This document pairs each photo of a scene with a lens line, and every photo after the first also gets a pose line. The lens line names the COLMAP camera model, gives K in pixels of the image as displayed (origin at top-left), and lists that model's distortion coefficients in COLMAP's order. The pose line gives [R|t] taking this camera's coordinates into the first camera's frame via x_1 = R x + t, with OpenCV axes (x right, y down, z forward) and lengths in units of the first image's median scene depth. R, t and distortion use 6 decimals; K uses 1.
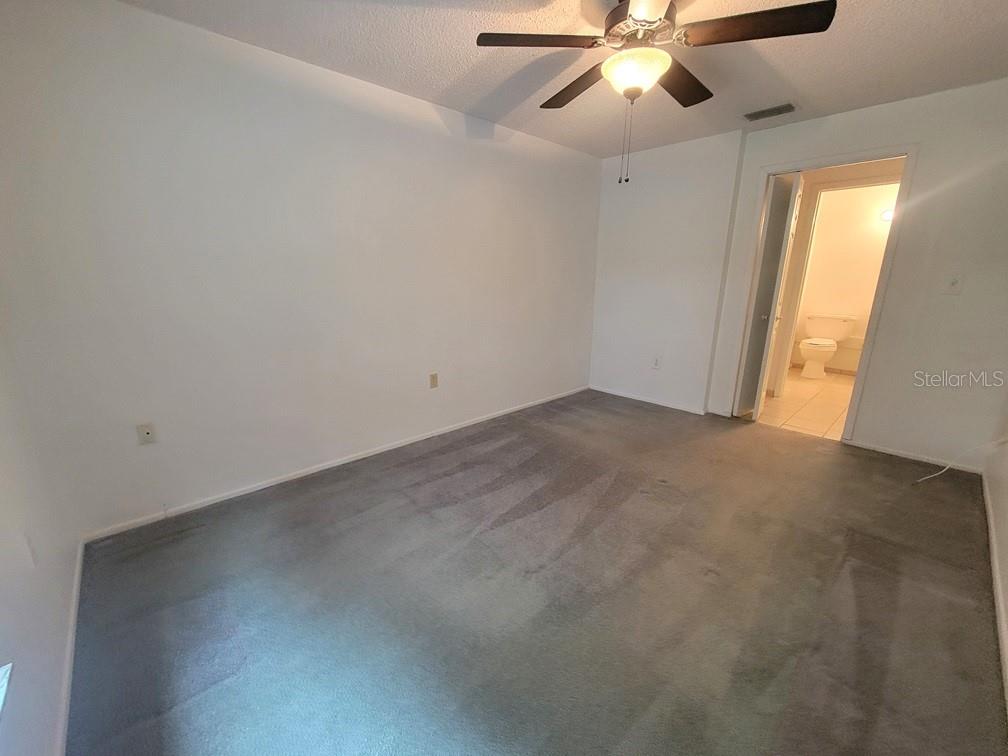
lens RADIAL K [[411.0, 0, 500.0], [0, 411.0, 385.4], [0, 0, 1]] dist [0.000462, -0.000200]
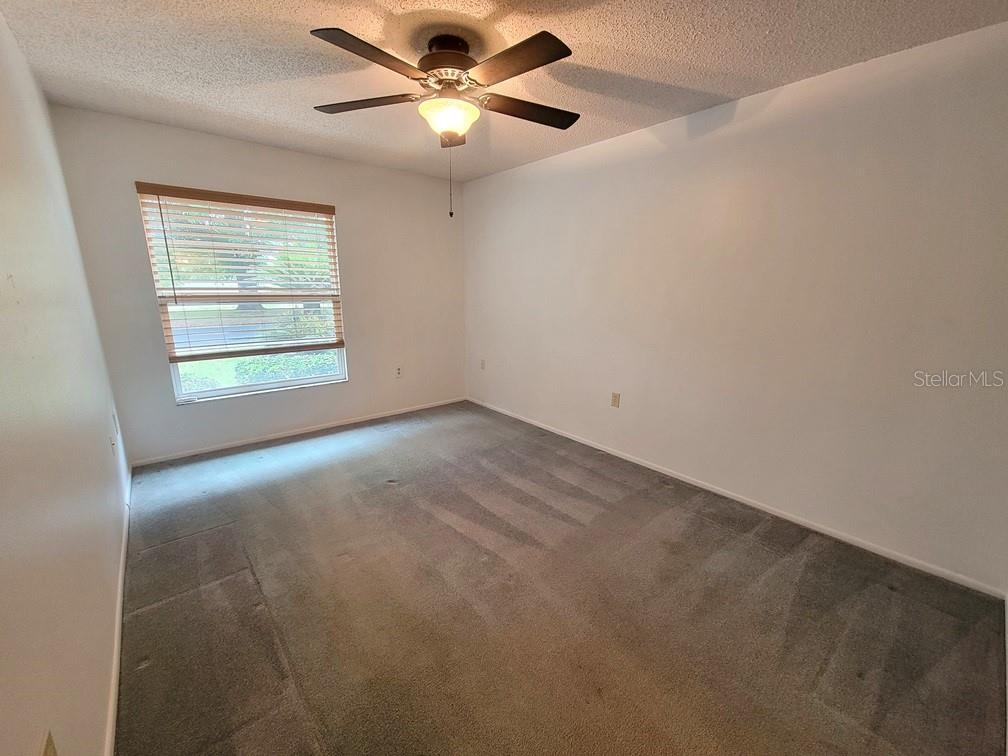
lens RADIAL K [[411.0, 0, 500.0], [0, 411.0, 385.4], [0, 0, 1]] dist [0.000462, -0.000200]
pose [[-0.046985, 0.231315, -0.971744, 1.084177], [-0.273192, 0.932753, 0.235242, -0.268397], [0.960811, 0.276525, 0.019368, 0.906304]]
